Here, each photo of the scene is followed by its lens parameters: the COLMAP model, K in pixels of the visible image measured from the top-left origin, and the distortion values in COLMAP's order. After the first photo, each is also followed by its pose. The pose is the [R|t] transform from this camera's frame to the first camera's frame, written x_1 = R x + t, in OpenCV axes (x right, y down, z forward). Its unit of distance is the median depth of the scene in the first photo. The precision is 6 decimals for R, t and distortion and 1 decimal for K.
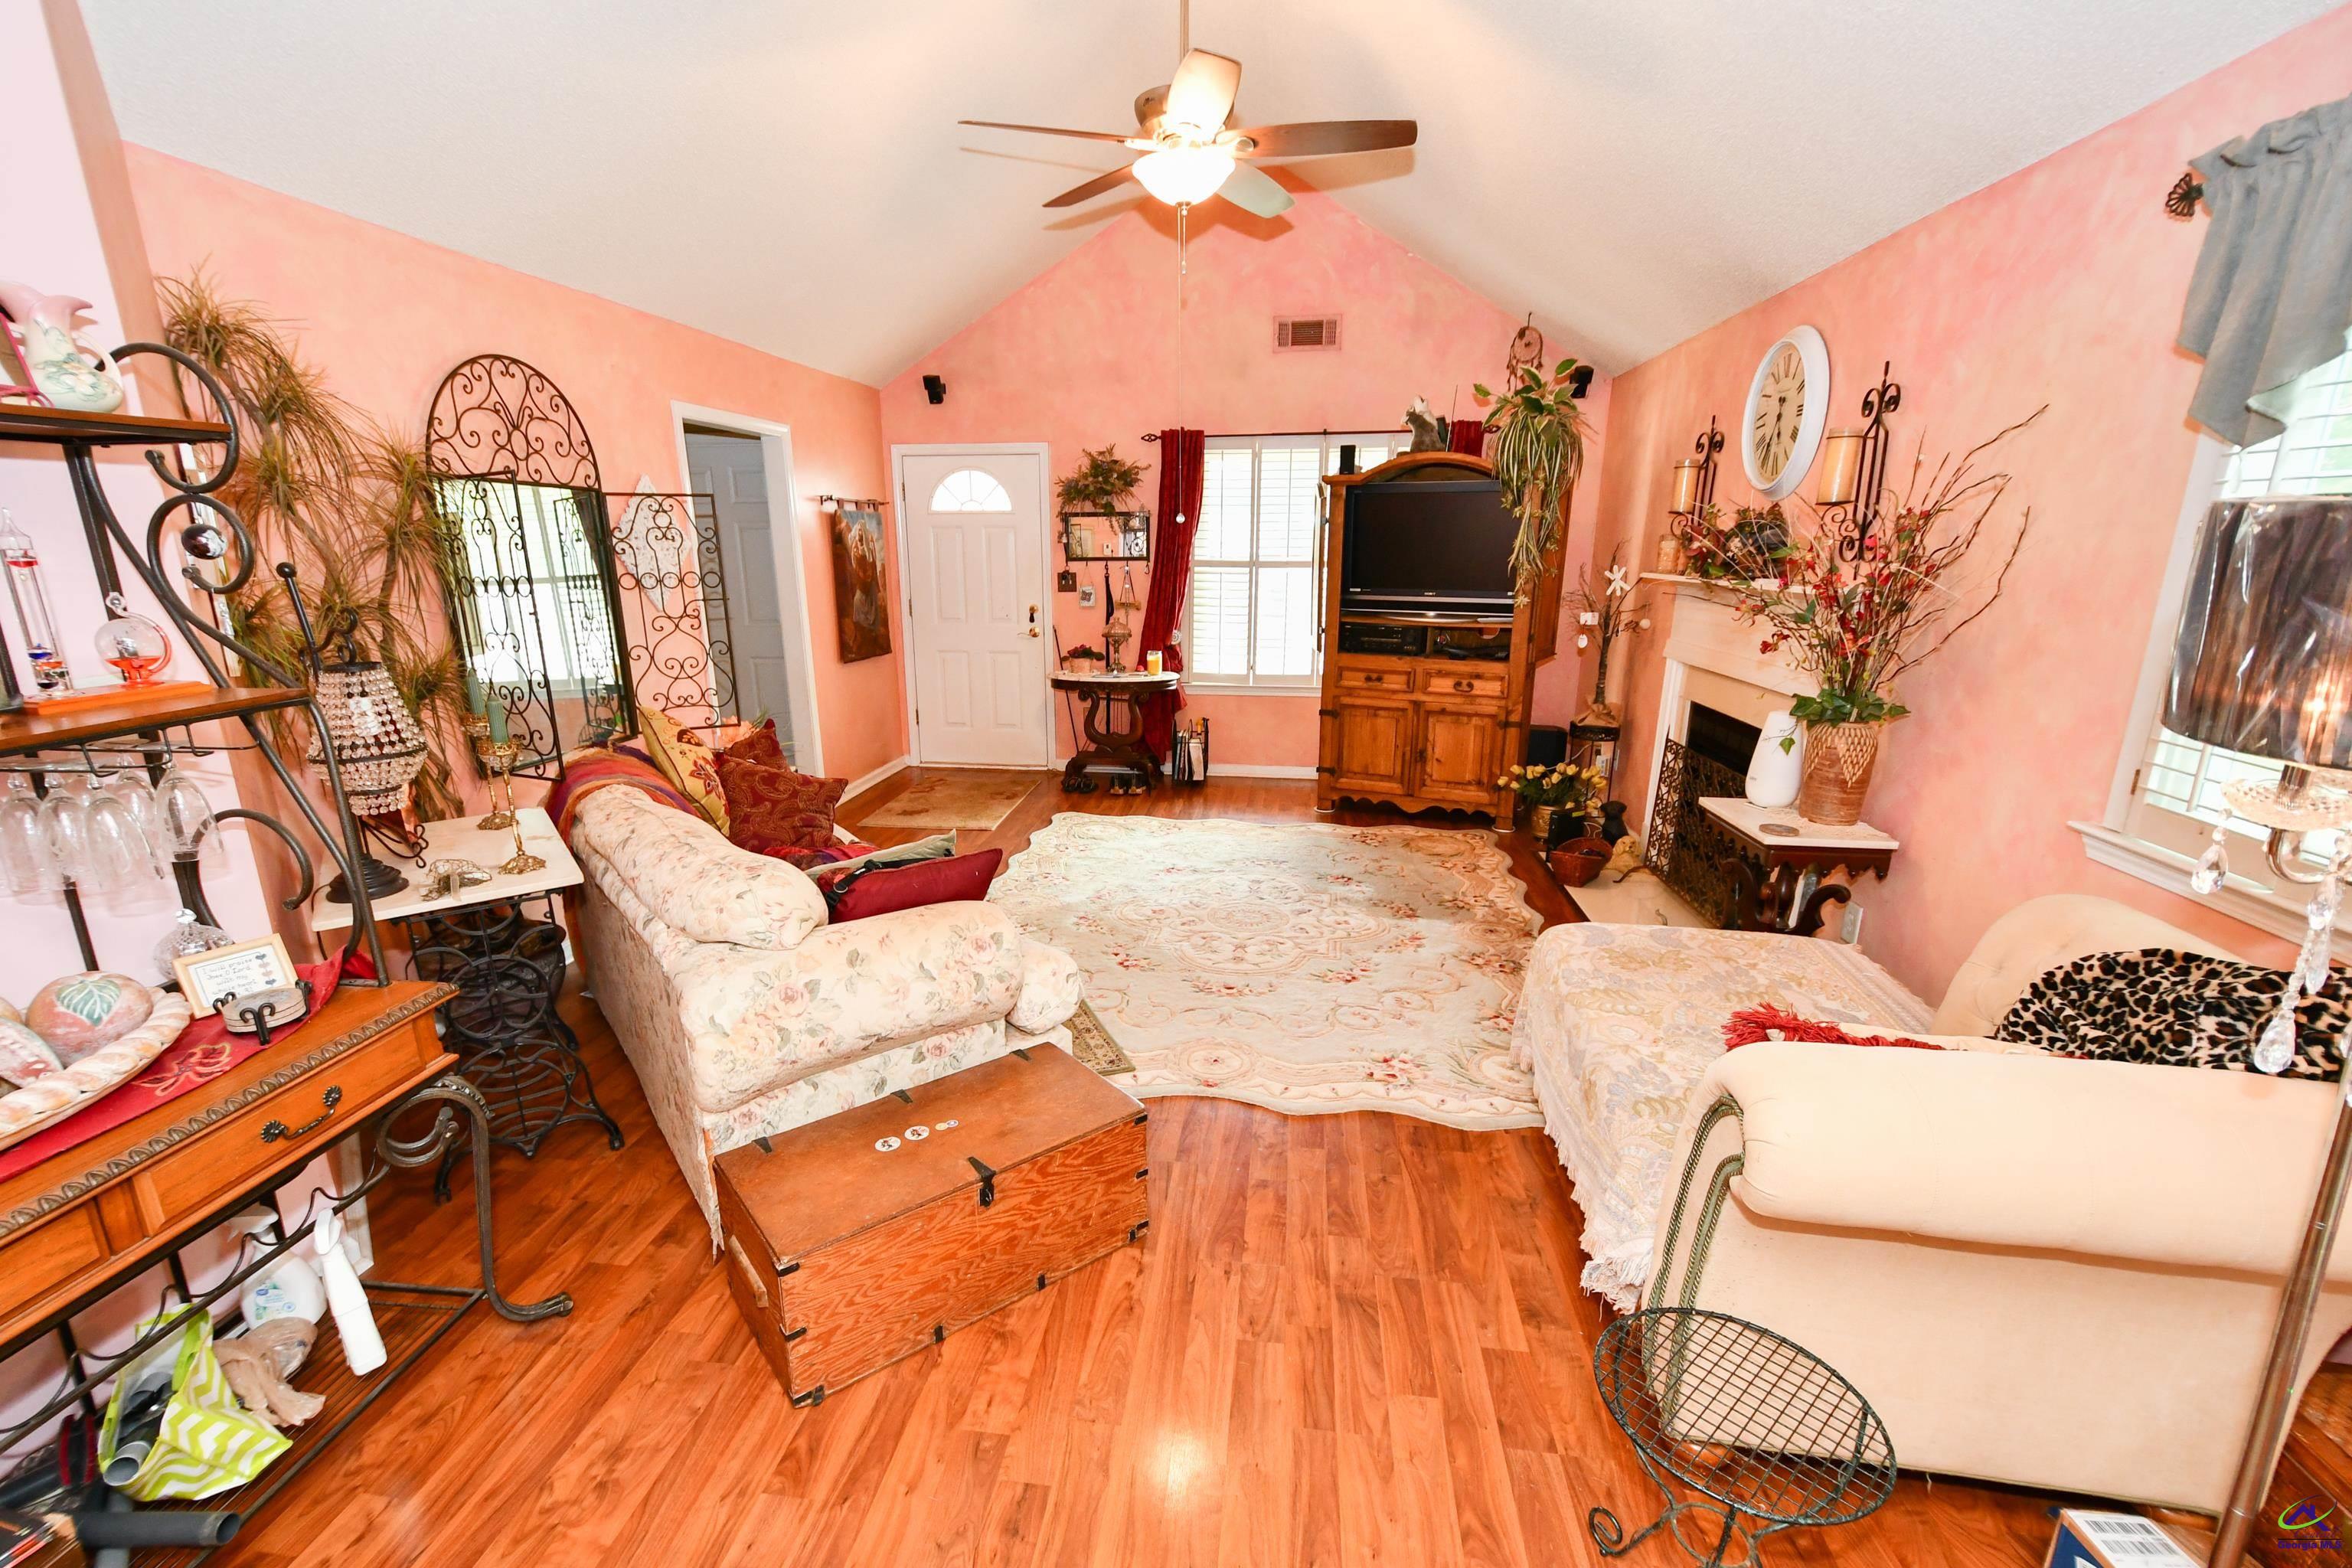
lens RADIAL K [[1025.9, 0, 1146.6], [0, 1025.9, 814.9], [0, 0, 1]] dist [-0.000028, -0.000172]
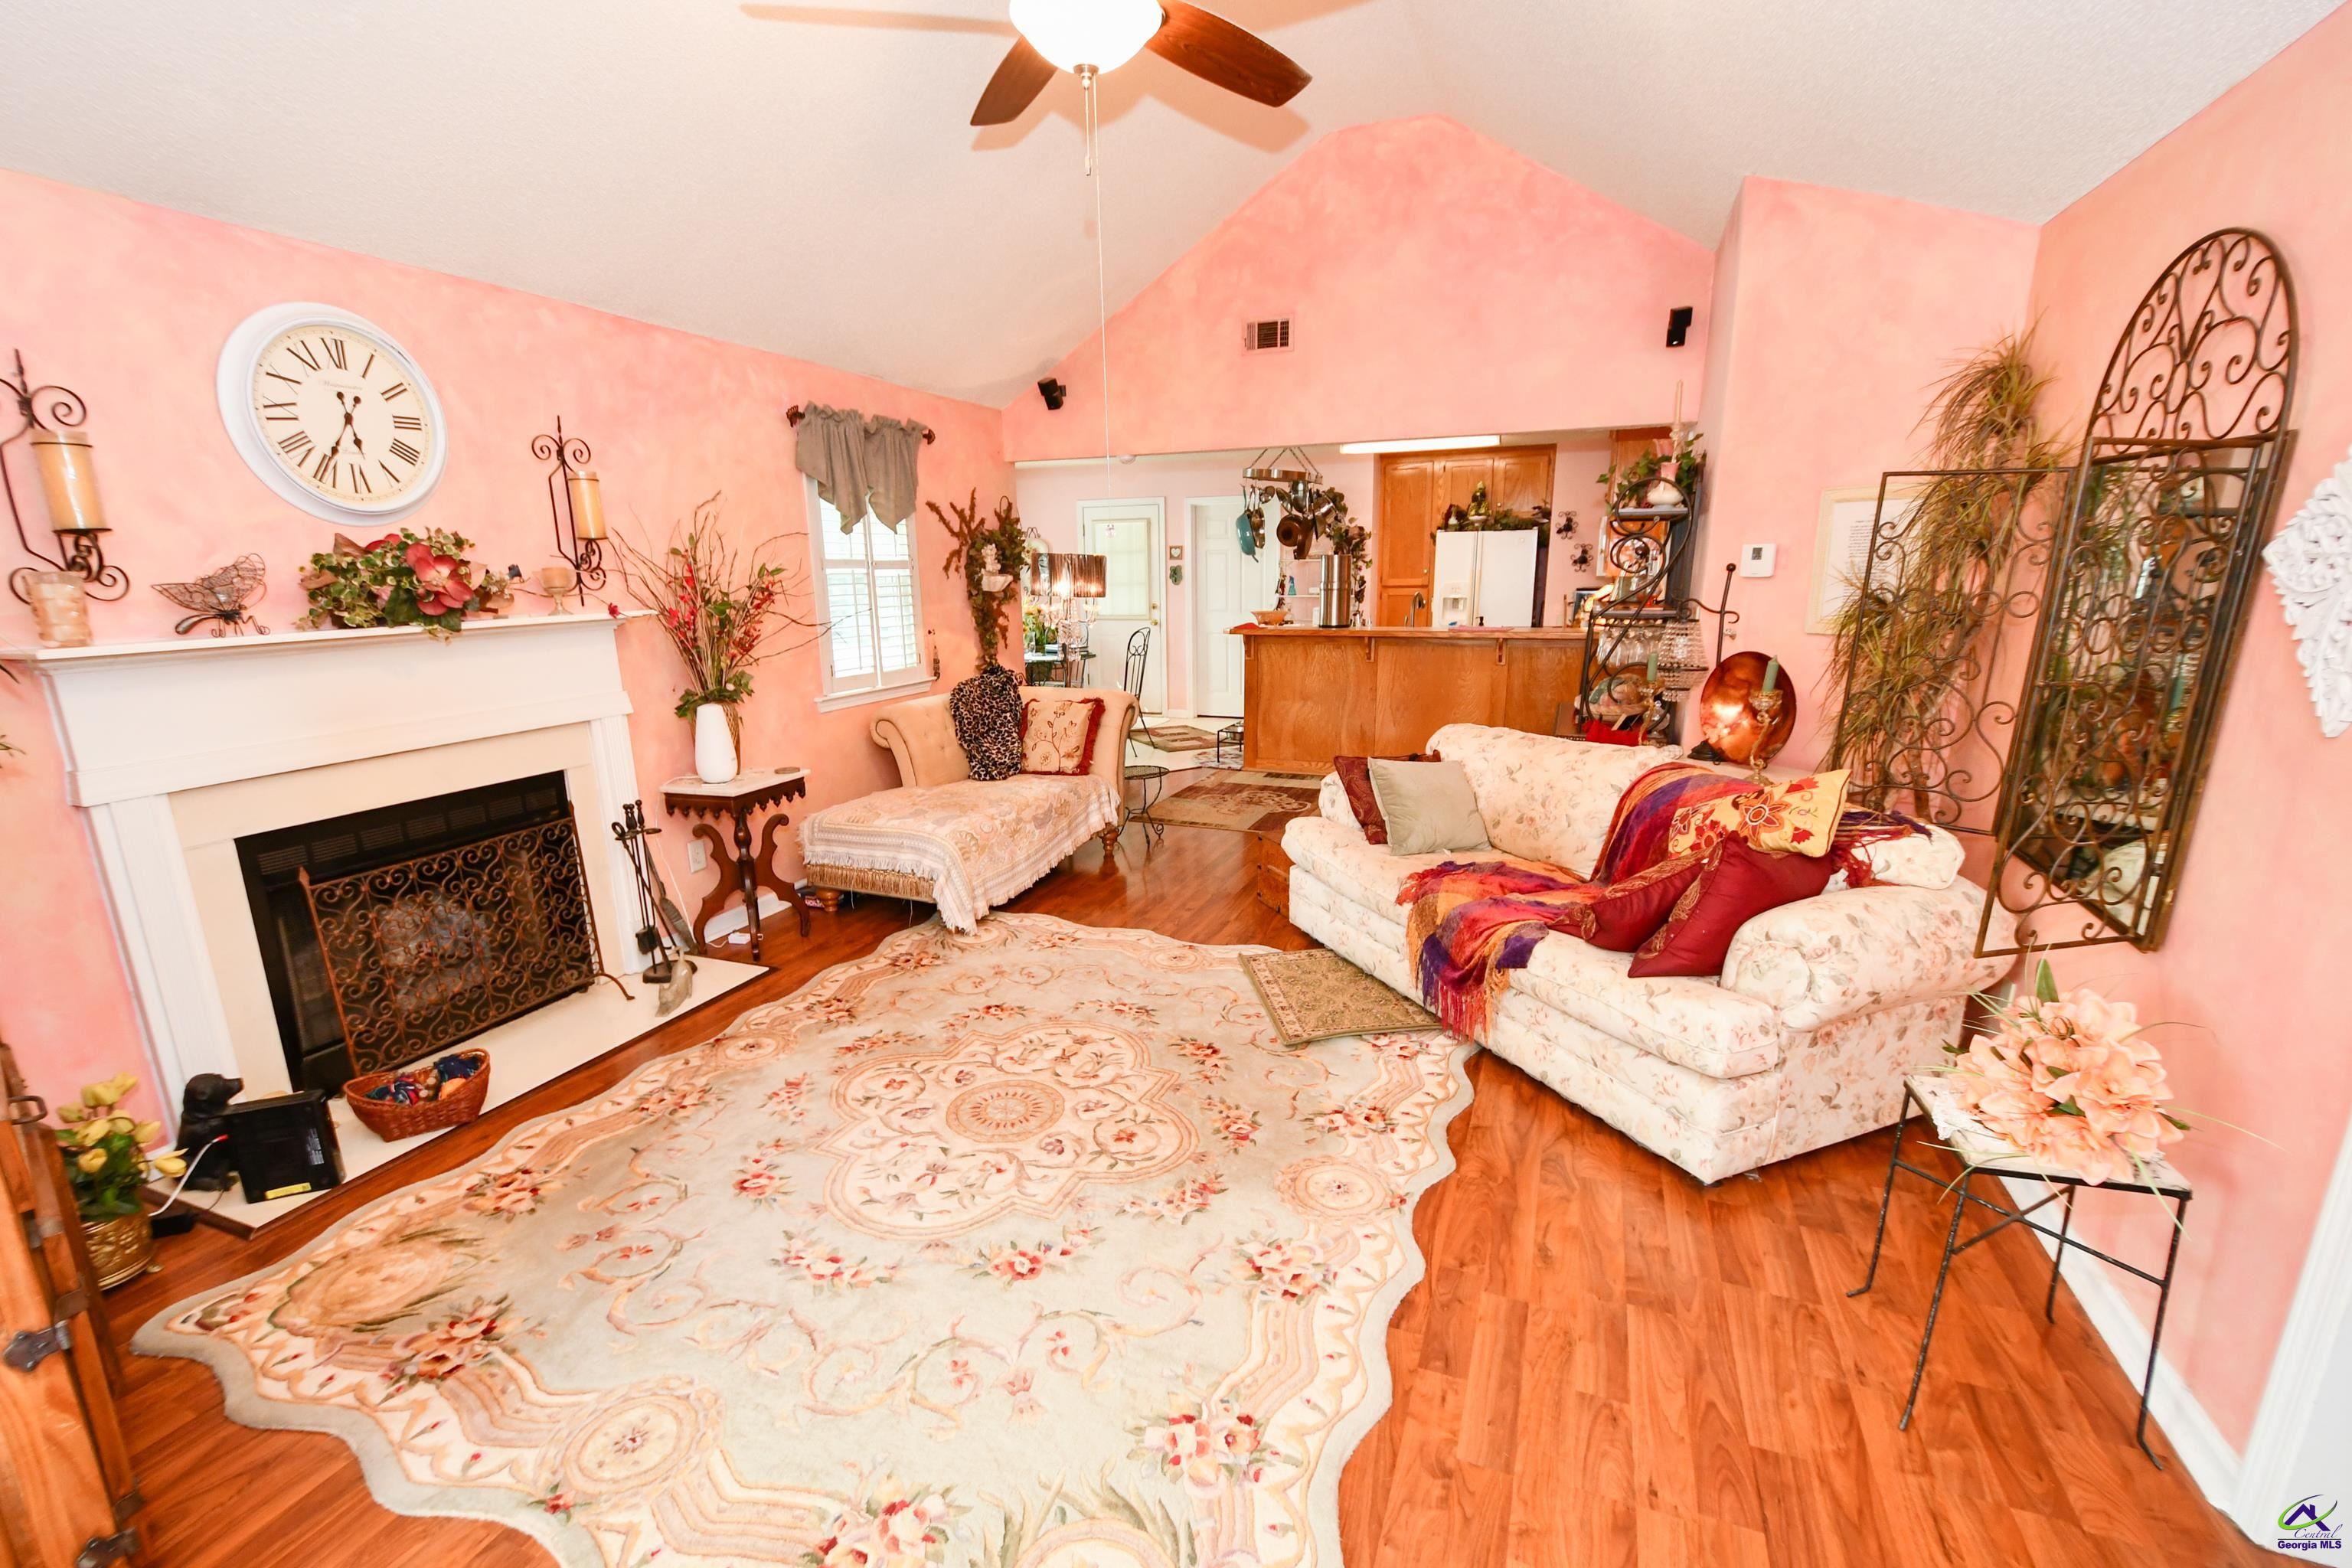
lens RADIAL K [[1038.6, 0, 1153.4], [0, 1038.6, 823.2], [0, 0, 1]] dist [0.000964, -0.006060]
pose [[-0.969299, -0.043809, 0.241951, -0.123545], [0.080520, 0.873191, 0.480681, -0.310401], [-0.232327, 0.485406, -0.842855, 1.155247]]
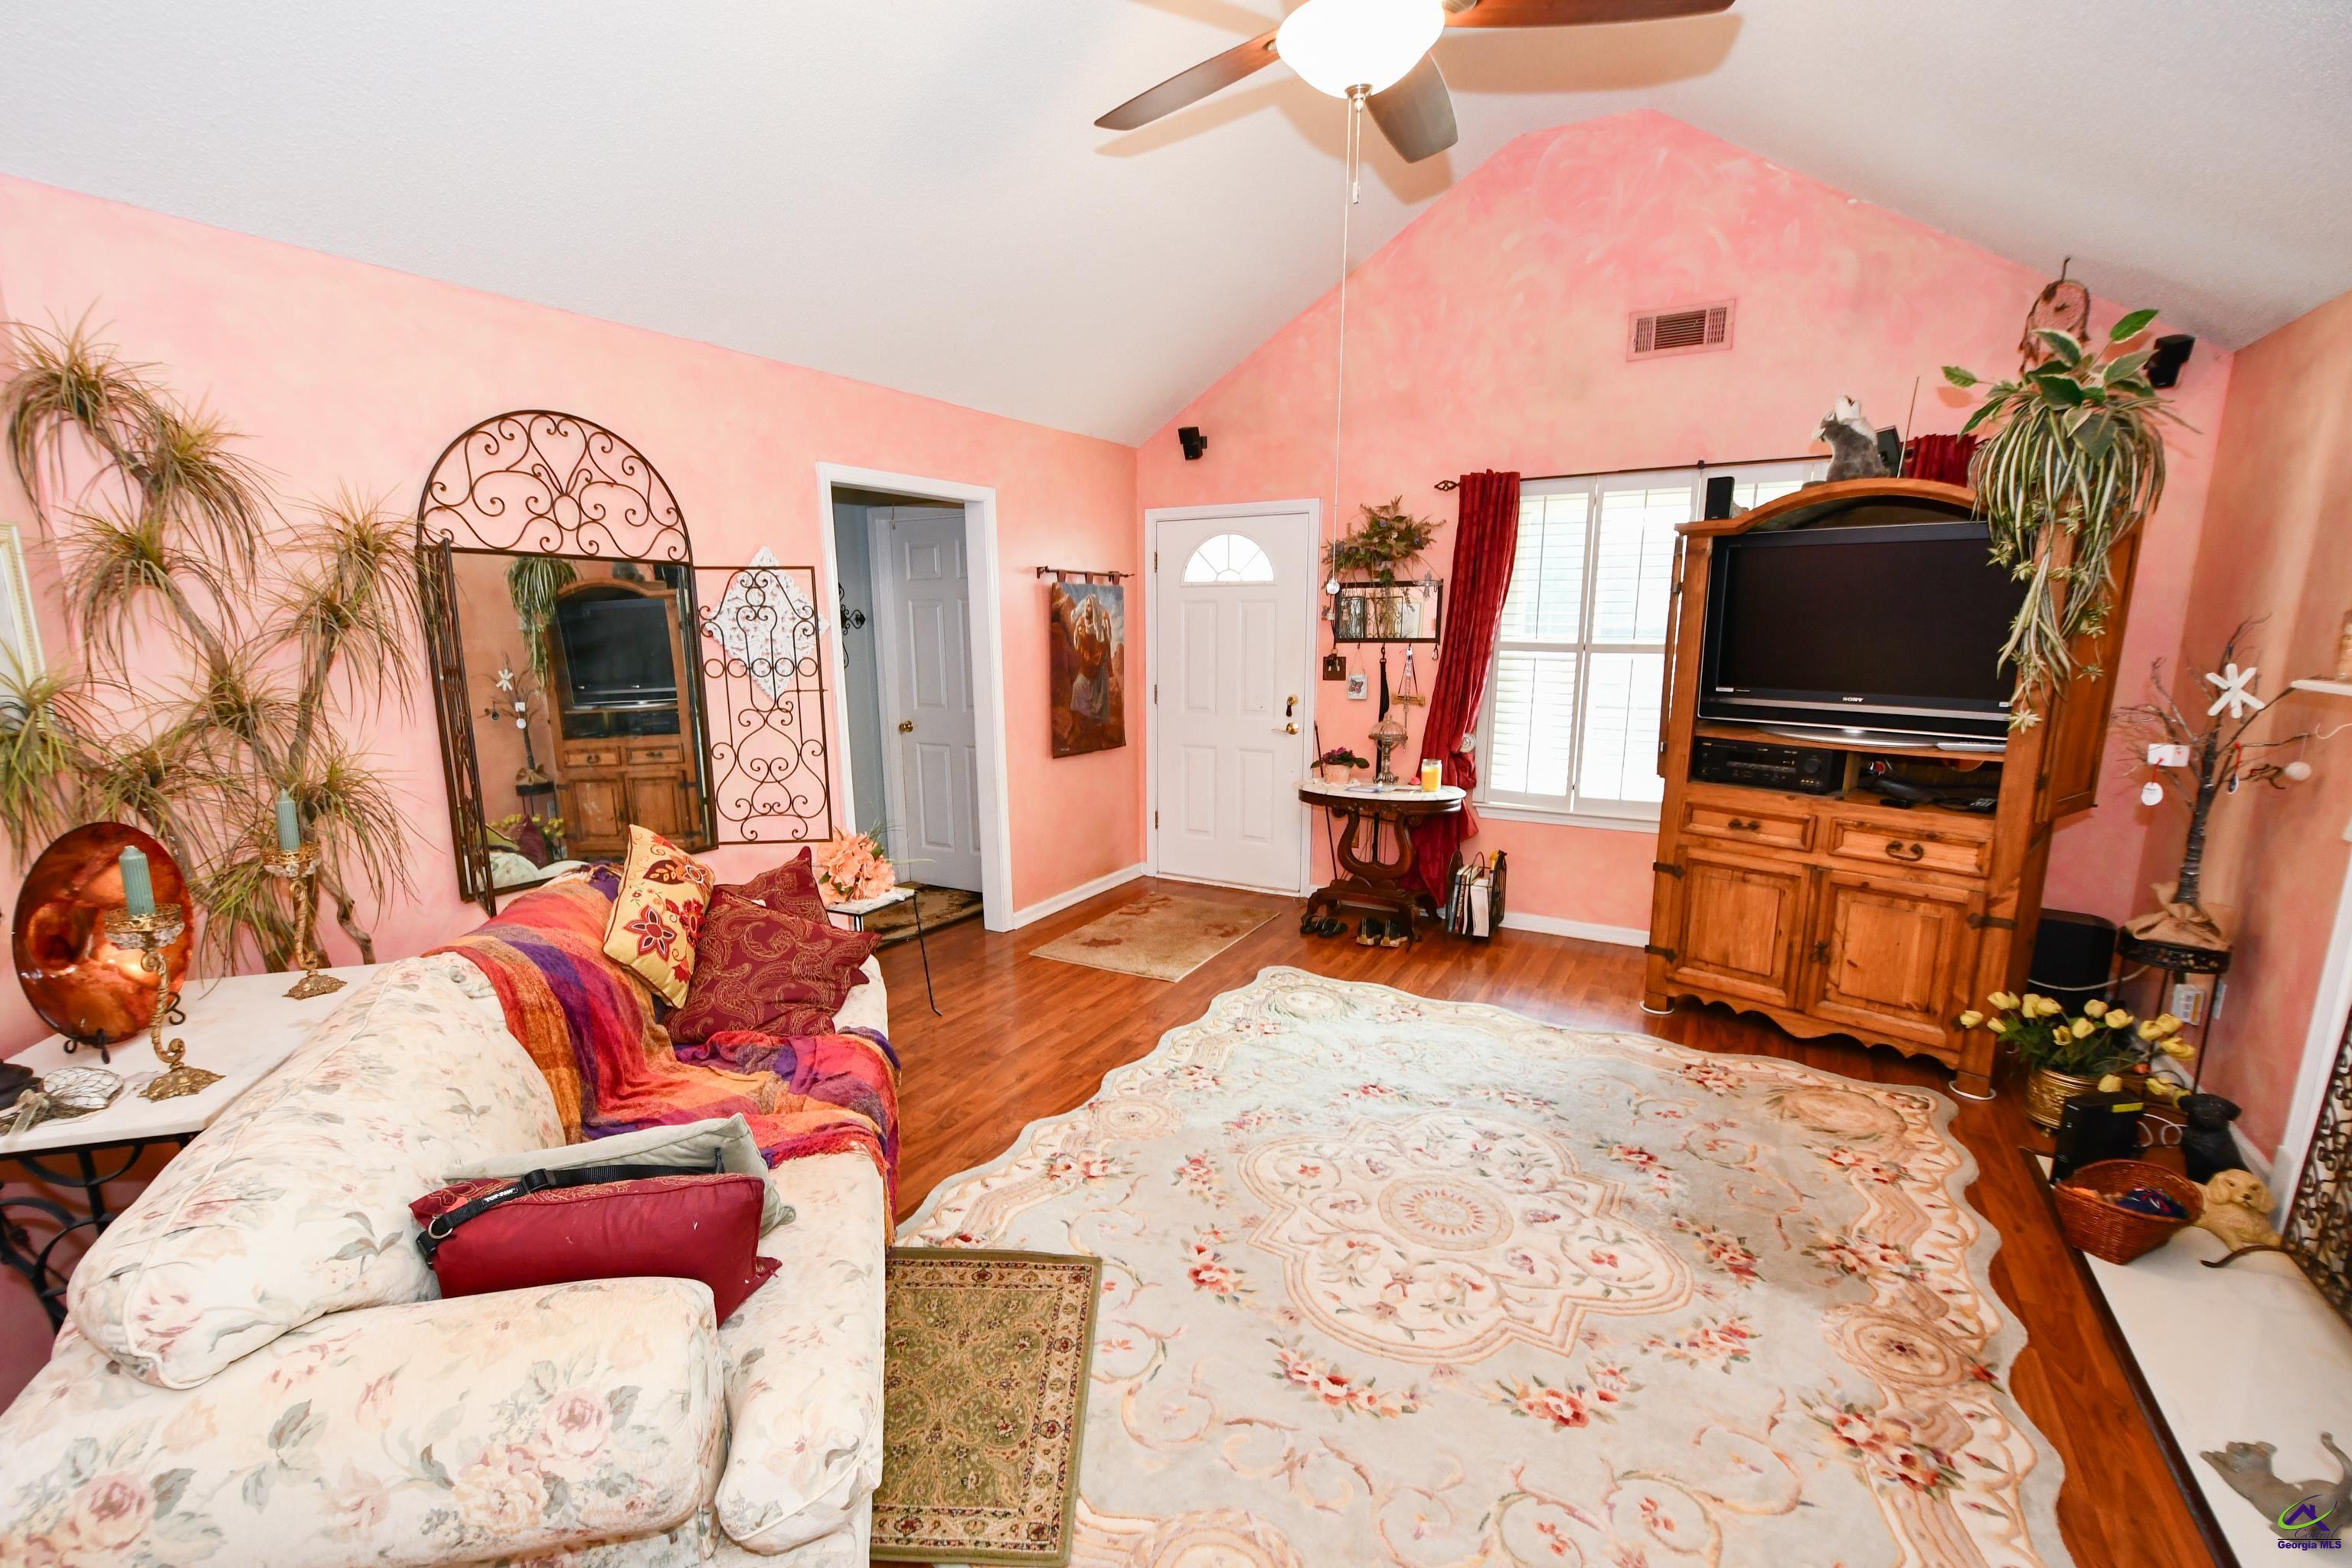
lens RADIAL K [[1027.3, 0, 1149.0], [0, 1027.3, 814.6], [0, 0, 1]] dist [0.002476, -0.006509]
pose [[0.926466, 0.069477, -0.369910, 0.115191], [-0.094460, 0.994281, -0.049835, -0.073340], [0.364332, 0.081113, 0.927730, 0.260825]]
